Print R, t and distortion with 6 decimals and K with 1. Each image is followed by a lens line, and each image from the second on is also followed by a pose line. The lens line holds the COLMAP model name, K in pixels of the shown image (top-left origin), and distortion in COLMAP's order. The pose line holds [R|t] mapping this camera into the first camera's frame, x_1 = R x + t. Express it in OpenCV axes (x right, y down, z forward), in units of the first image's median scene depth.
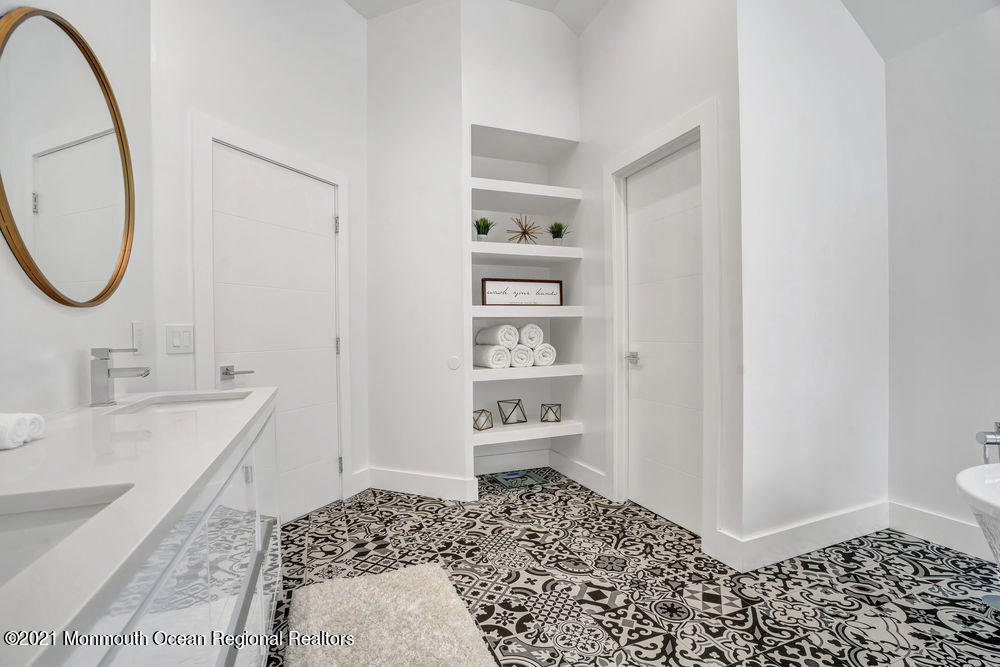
lens RADIAL K [[460.6, 0, 498.0], [0, 460.6, 338.1], [0, 0, 1]] dist [-0.042249, 0.013103]
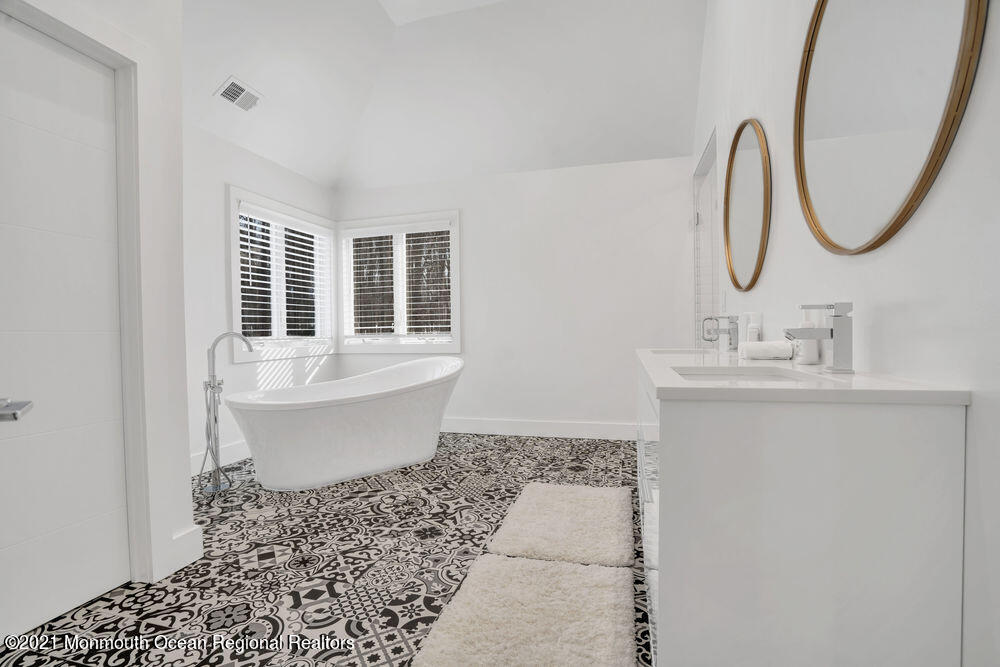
lens RADIAL K [[460.6, 0, 510.1], [0, 460.6, 332.9], [0, 0, 1]] dist [-0.042249, 0.013103]
pose [[-0.816646, 0.028678, 0.576425, -0.678167], [0.035327, 0.999376, 0.000328, 0.051972], [-0.576056, 0.020631, -0.817150, 1.574858]]
